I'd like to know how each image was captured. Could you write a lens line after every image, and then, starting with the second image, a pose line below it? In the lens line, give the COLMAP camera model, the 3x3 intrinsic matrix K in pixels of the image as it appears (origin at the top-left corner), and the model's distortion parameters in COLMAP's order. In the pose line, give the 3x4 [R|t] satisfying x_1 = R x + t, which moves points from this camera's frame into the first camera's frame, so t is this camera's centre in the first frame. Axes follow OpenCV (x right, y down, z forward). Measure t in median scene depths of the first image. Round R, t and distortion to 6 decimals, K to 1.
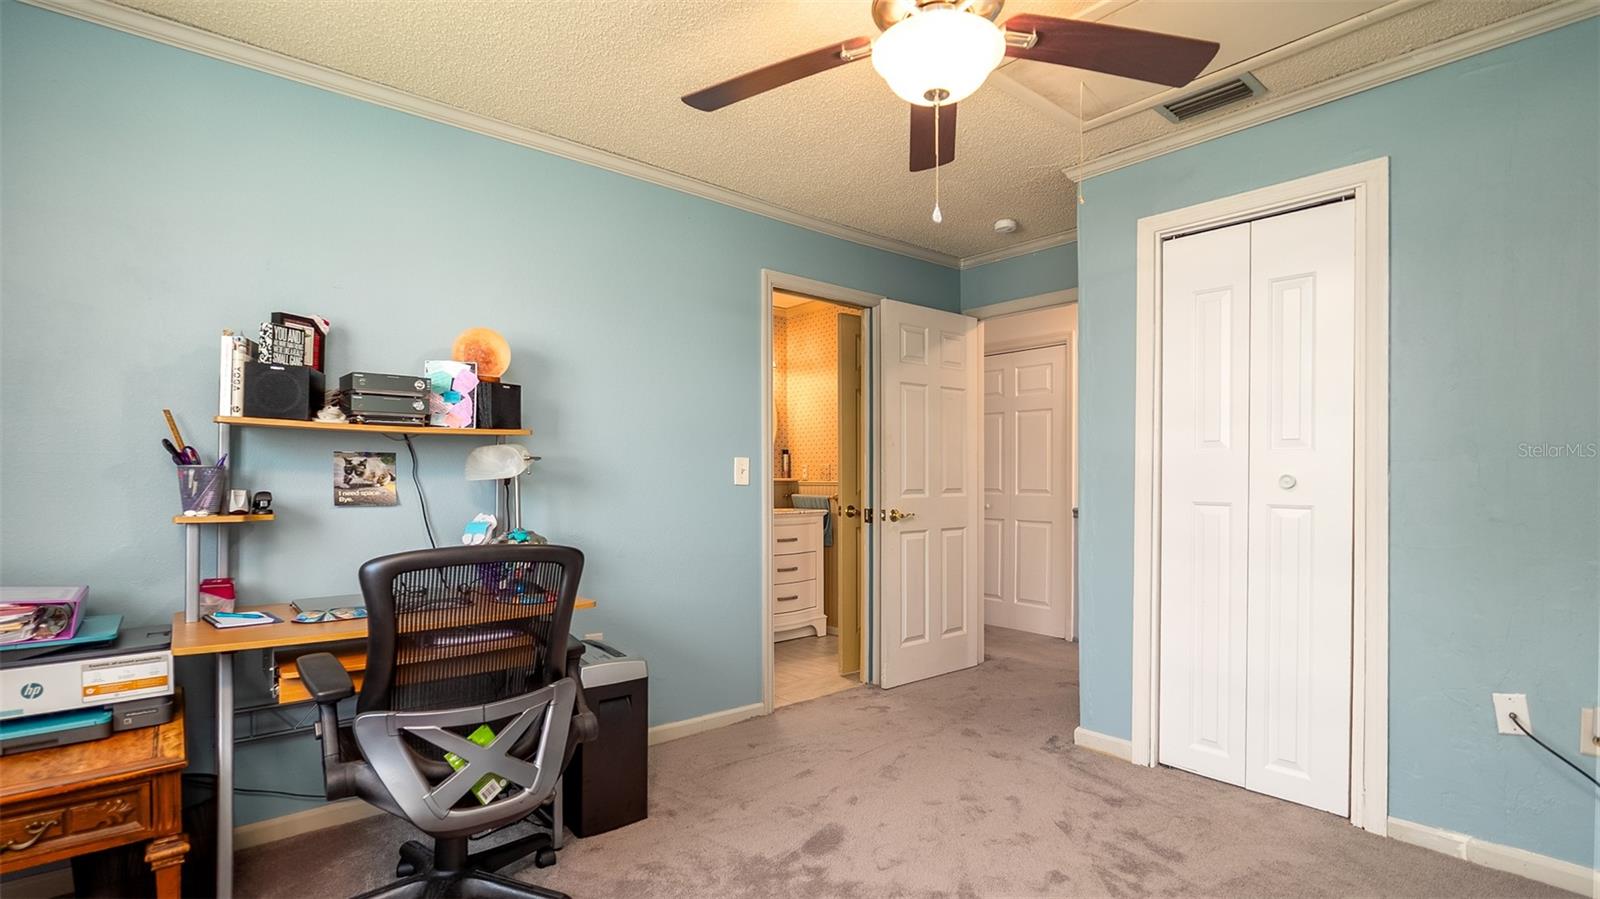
lens RADIAL K [[749.2, 0, 803.5], [0, 749.2, 491.1], [0, 0, 1]] dist [-0.001107, 0.000052]
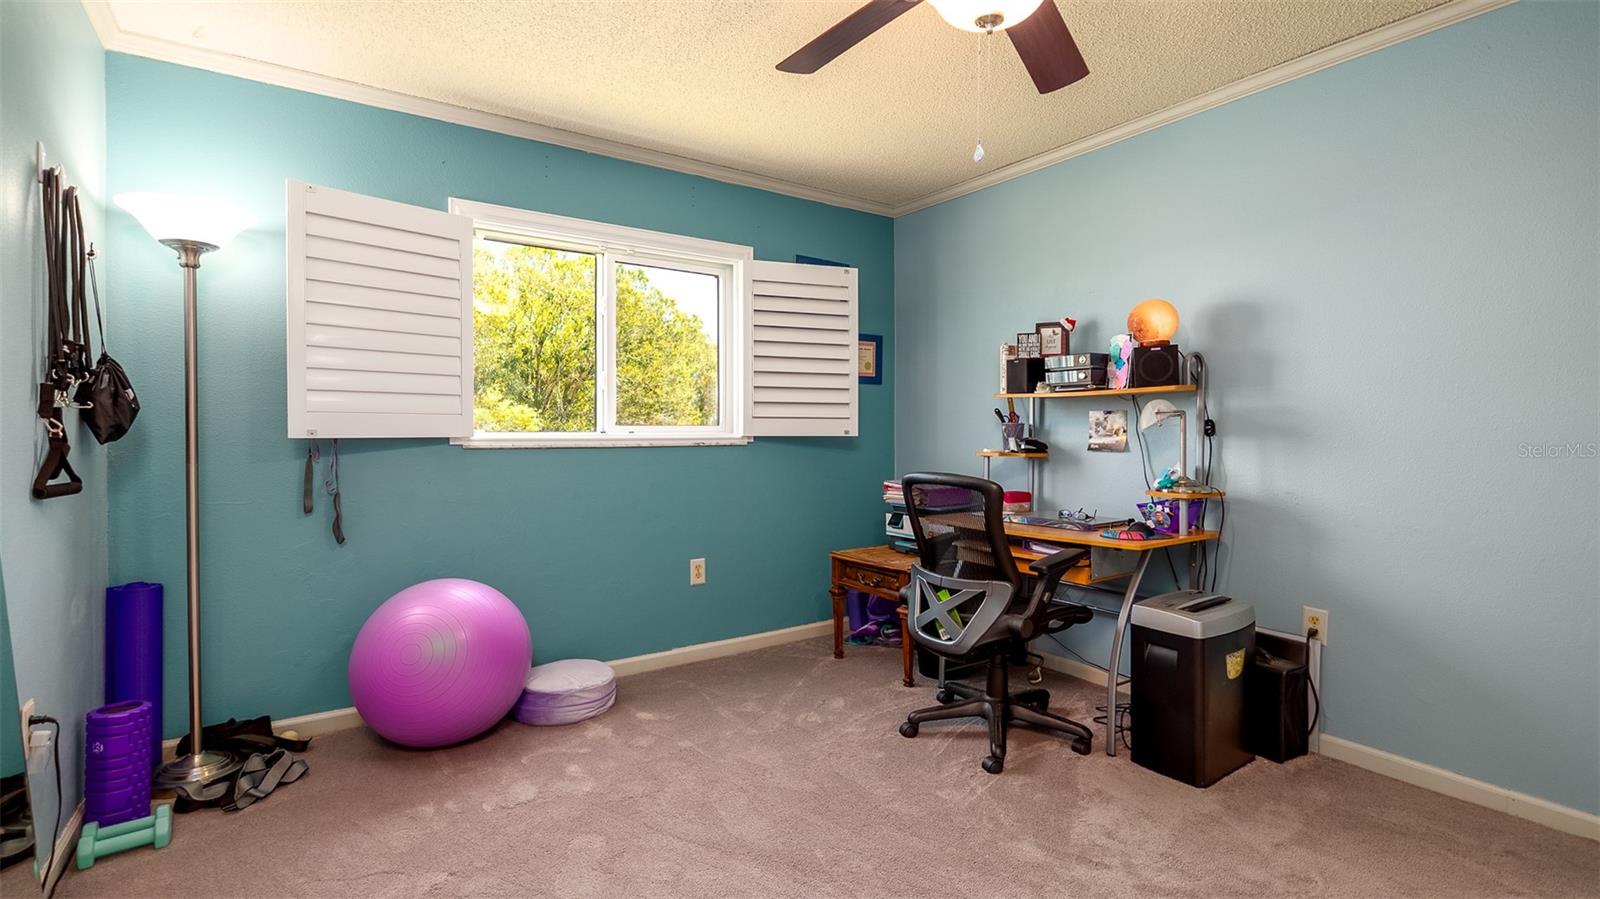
lens RADIAL K [[741.9, 0, 799.5], [0, 741.9, 449.5], [0, 0, 1]] dist [-0.002412, 0.000424]
pose [[-0.108453, 0.024650, -0.993796, 0.797987], [-0.016668, 0.999507, 0.026610, -0.008764], [0.993962, 0.019450, -0.107989, 0.612729]]
